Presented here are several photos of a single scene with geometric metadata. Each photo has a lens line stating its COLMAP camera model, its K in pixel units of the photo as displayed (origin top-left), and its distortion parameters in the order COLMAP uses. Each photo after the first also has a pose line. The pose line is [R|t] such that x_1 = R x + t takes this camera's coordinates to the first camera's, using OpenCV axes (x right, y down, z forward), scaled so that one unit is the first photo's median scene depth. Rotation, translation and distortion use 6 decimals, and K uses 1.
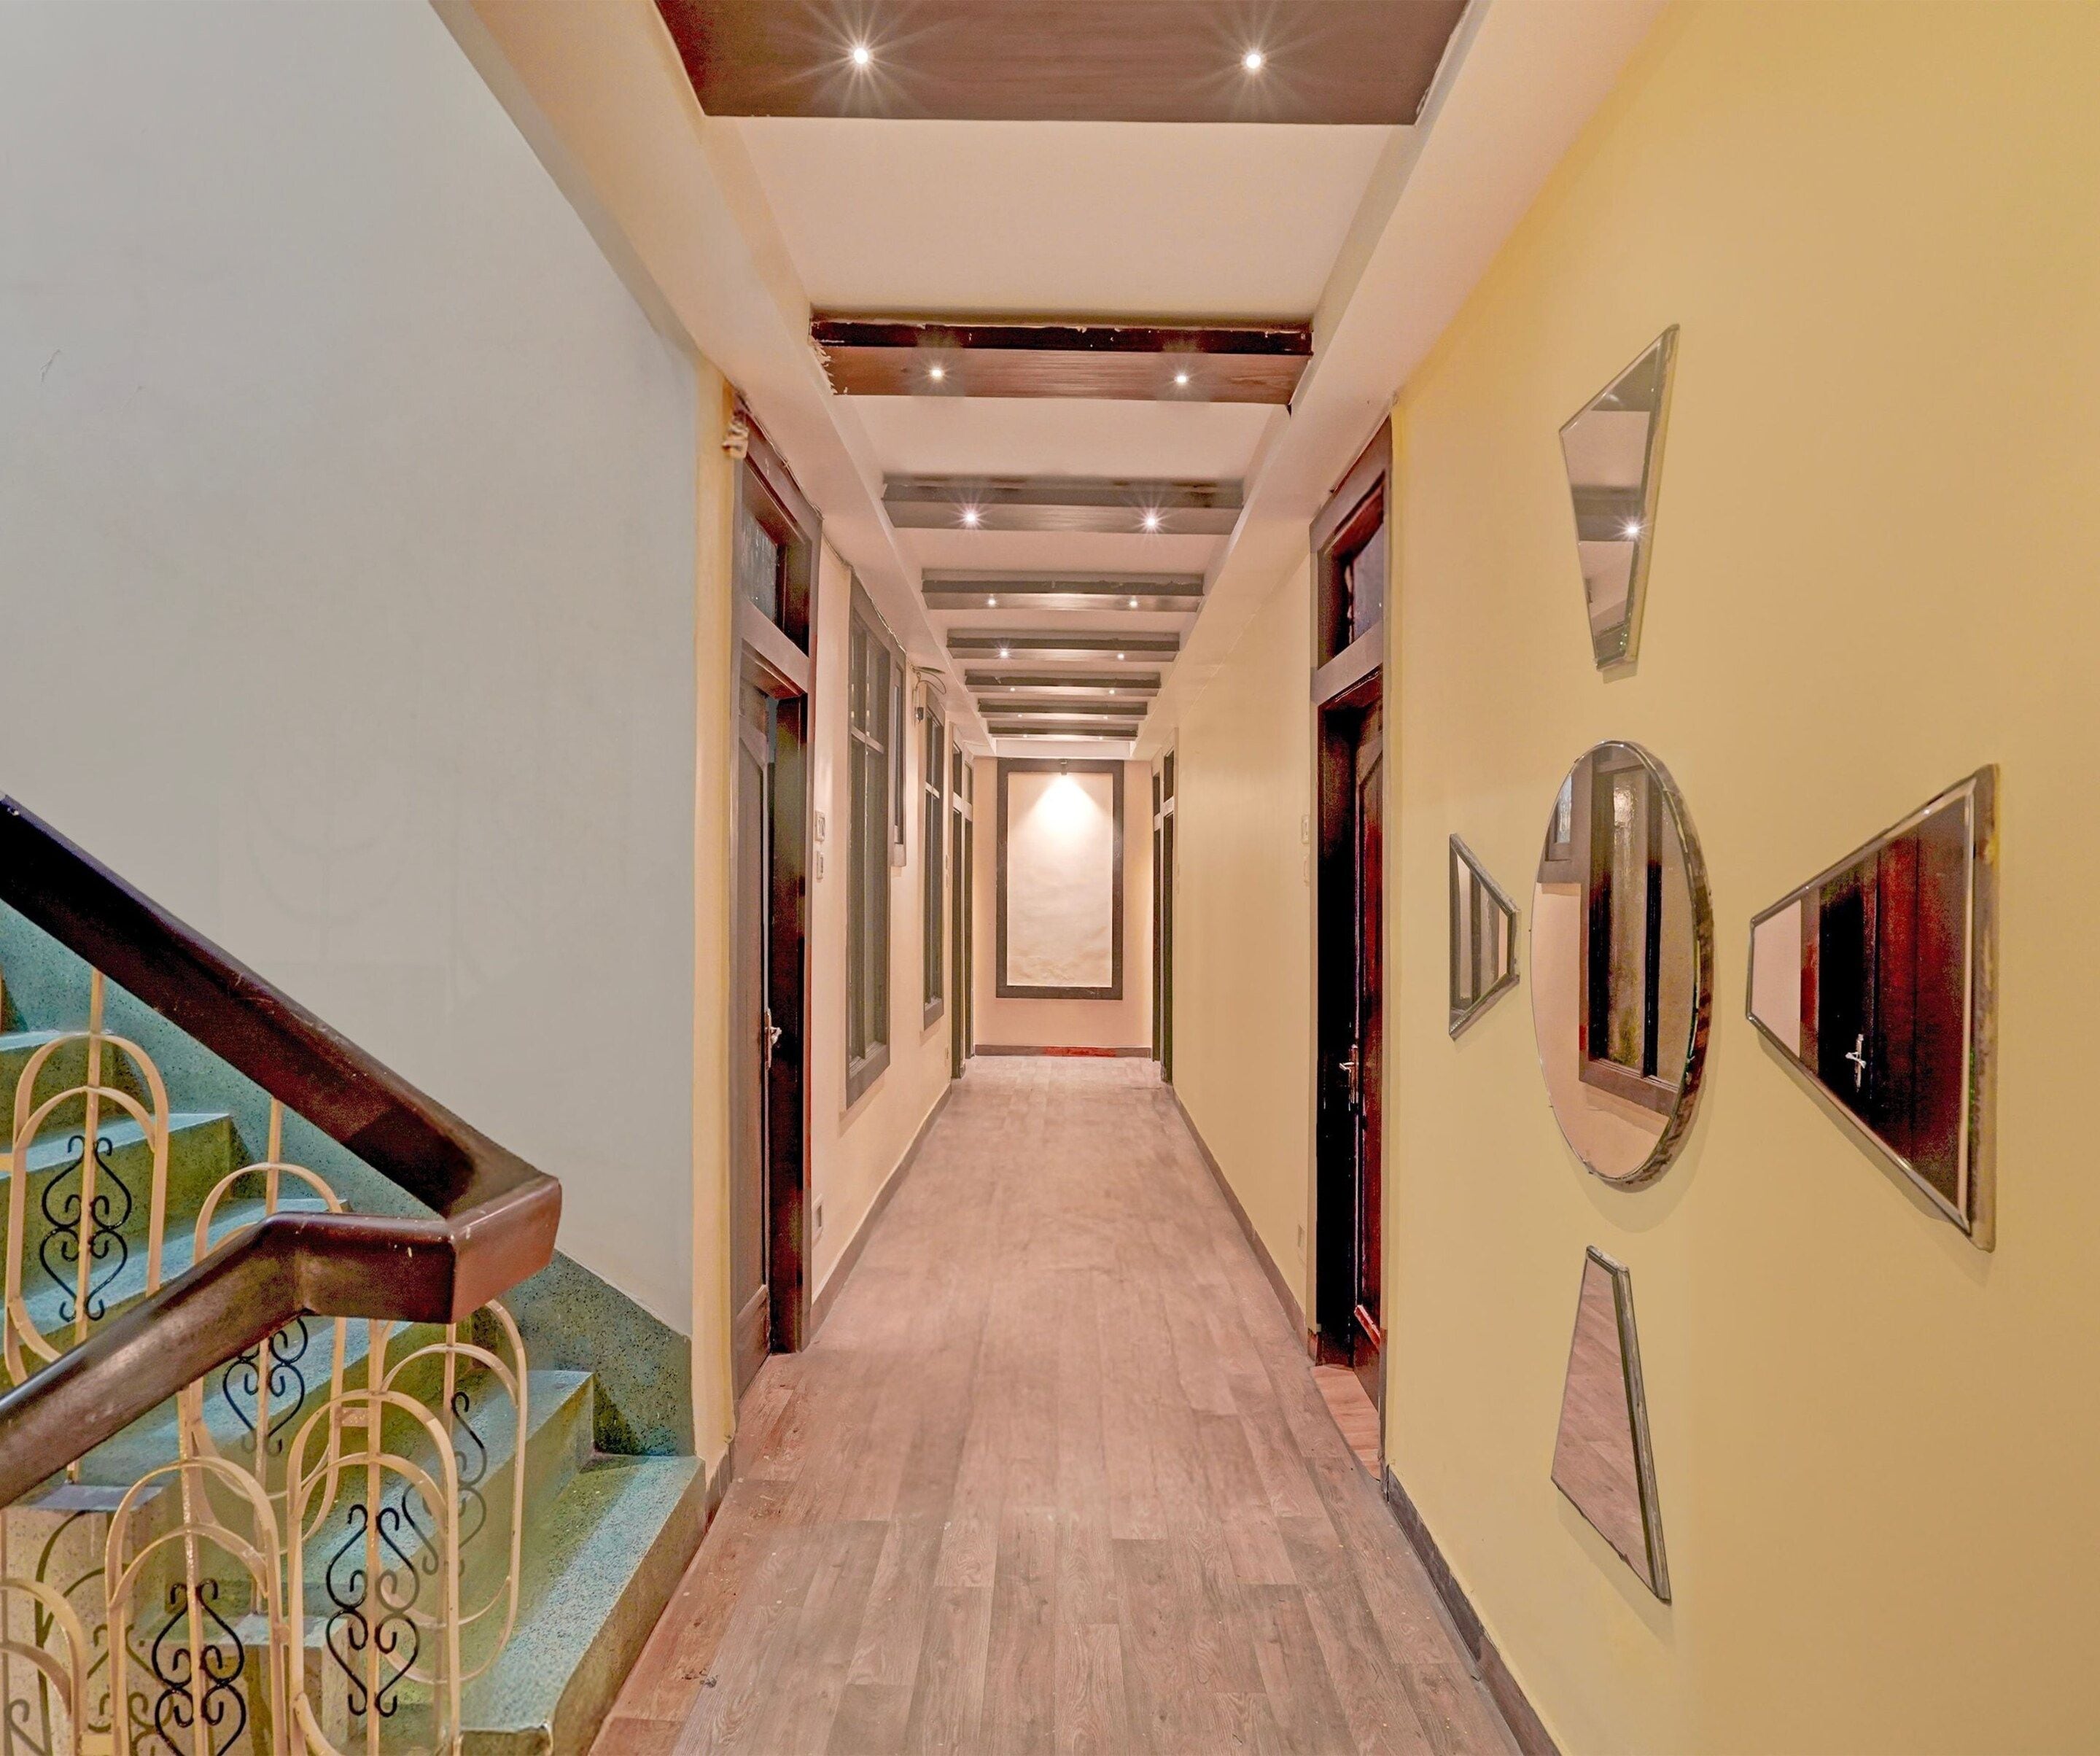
lens RADIAL K [[1183.9, 0, 1054.3], [0, 1183.9, 895.6], [0, 0, 1]] dist [-0.067054, 0.034425]
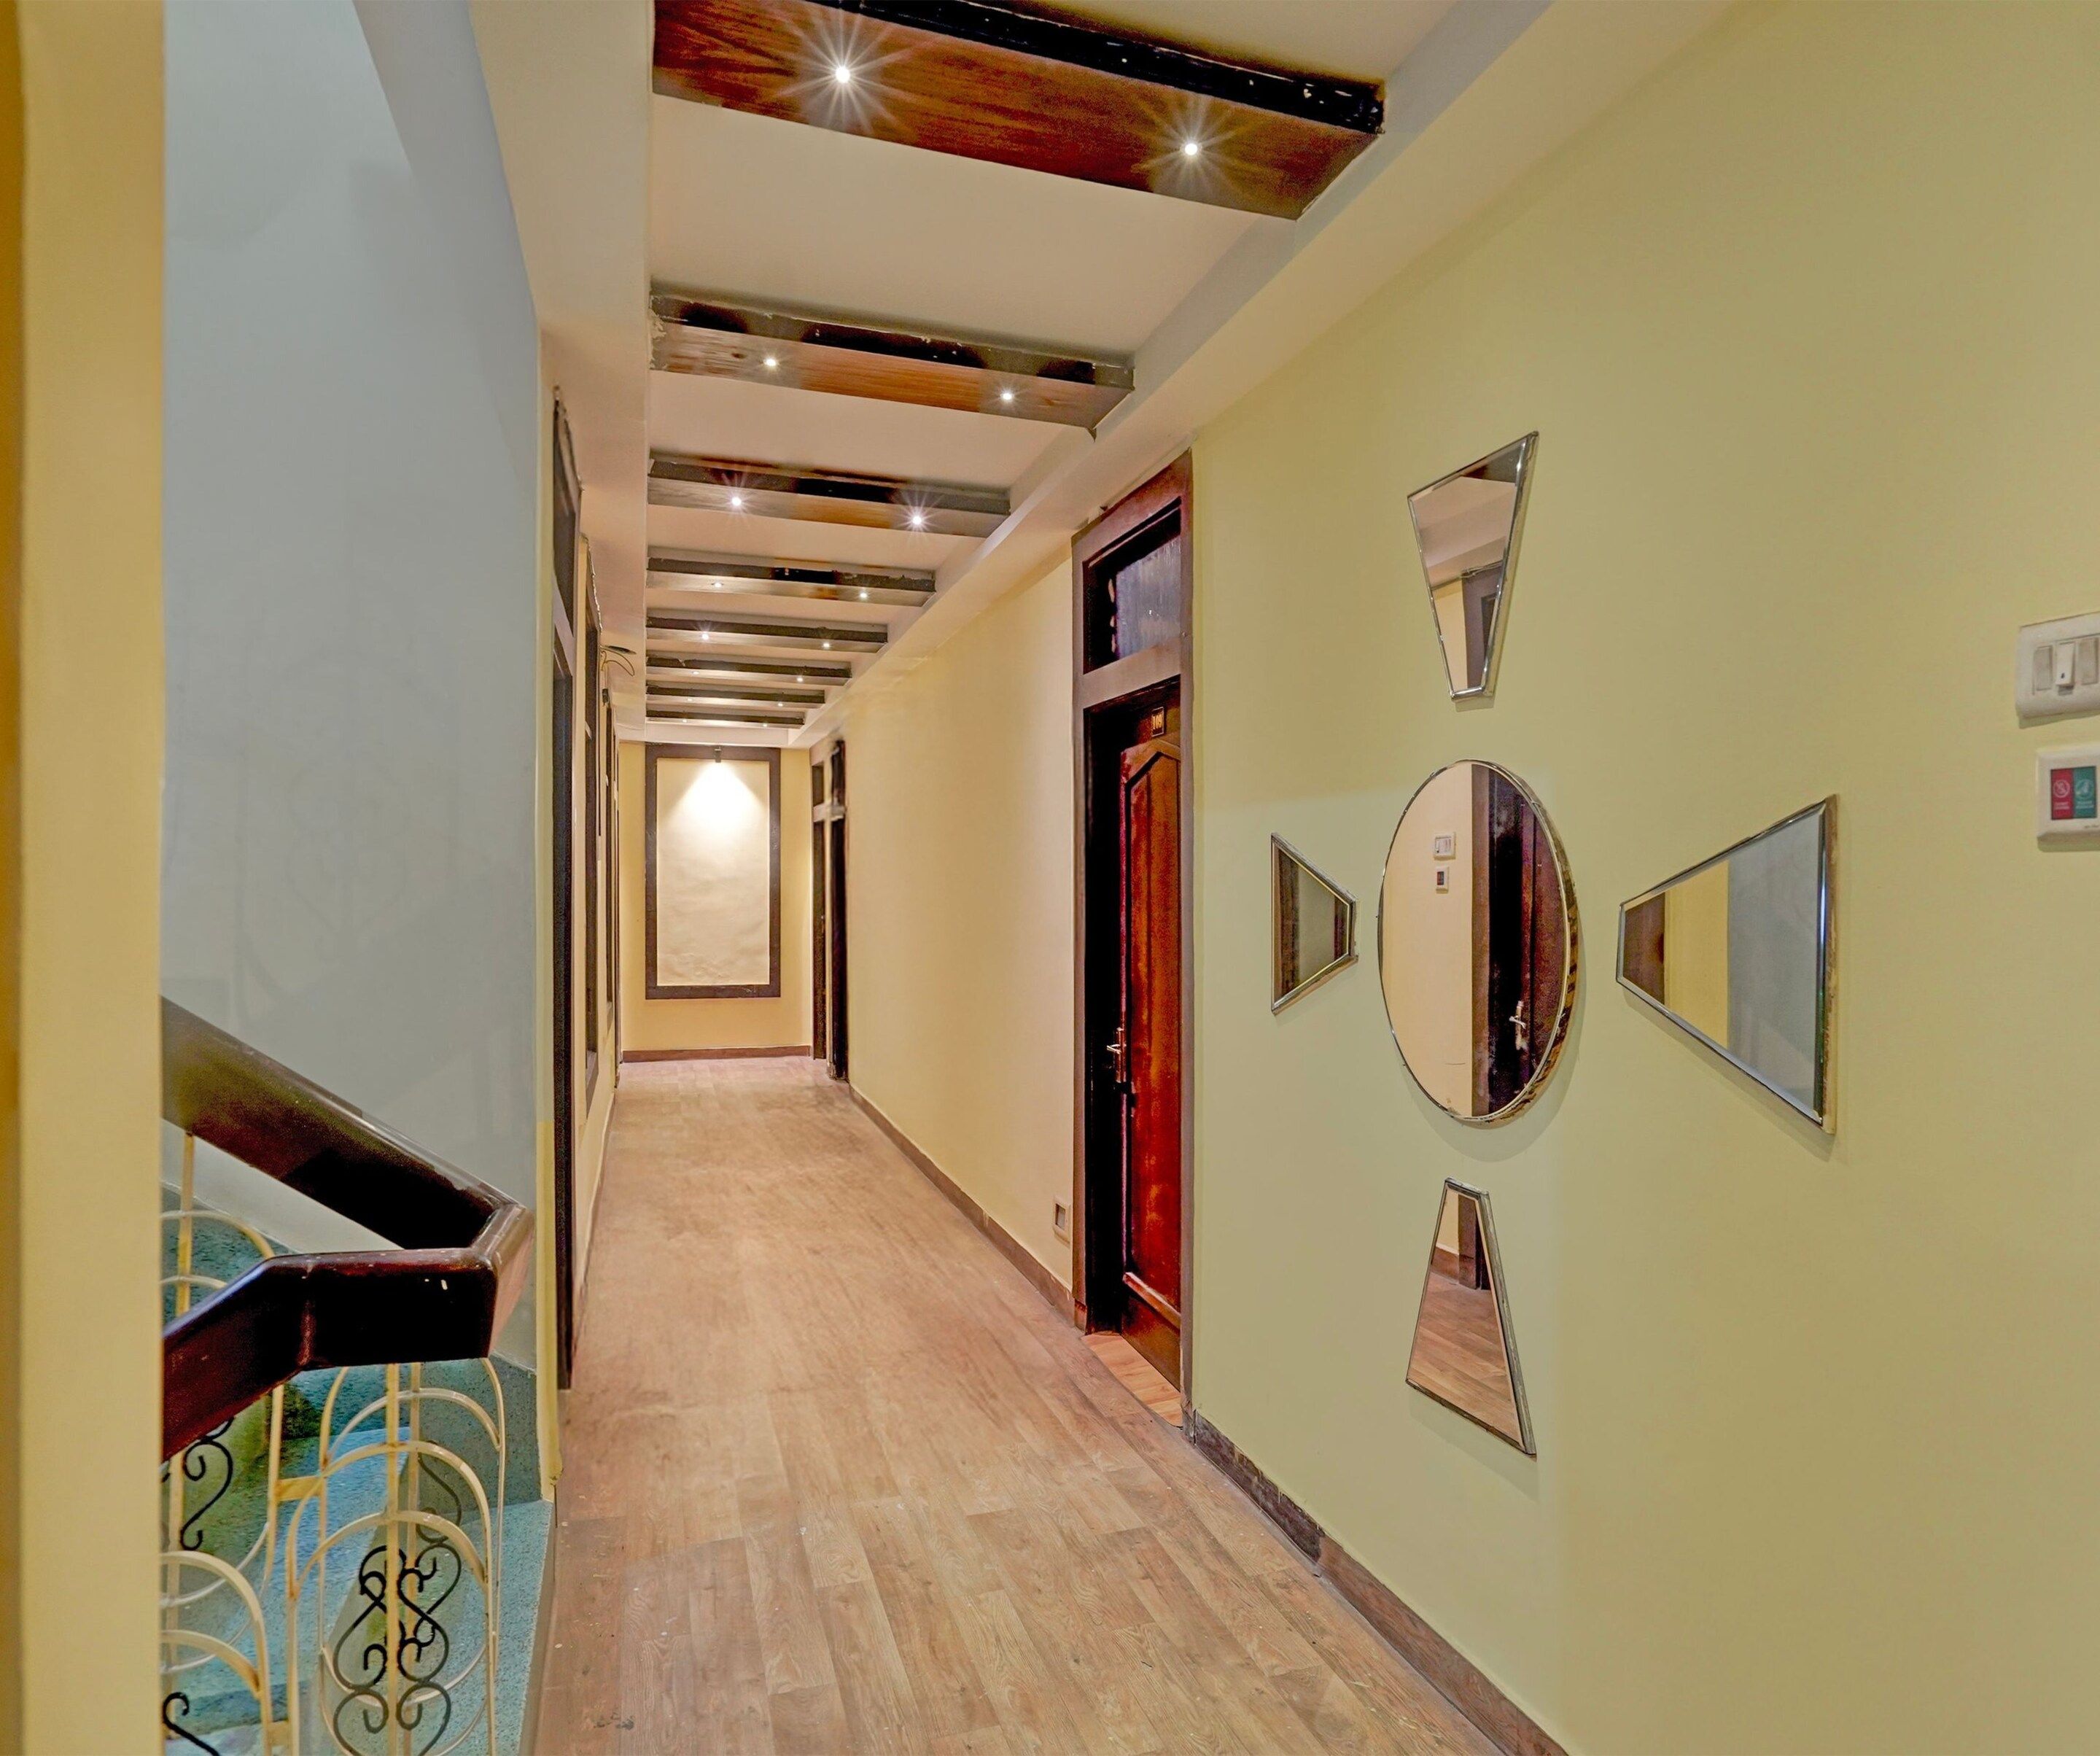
lens RADIAL K [[1222.4, 0, 1050.0], [0, 1222.4, 878.0], [0, 0, 1]] dist [-0.063448, 0.038493]
pose [[0.947687, -0.007983, 0.319100, -0.191842], [0.010240, 0.999933, -0.005395, -0.004140], [-0.319035, 0.008380, 0.947706, -0.033551]]
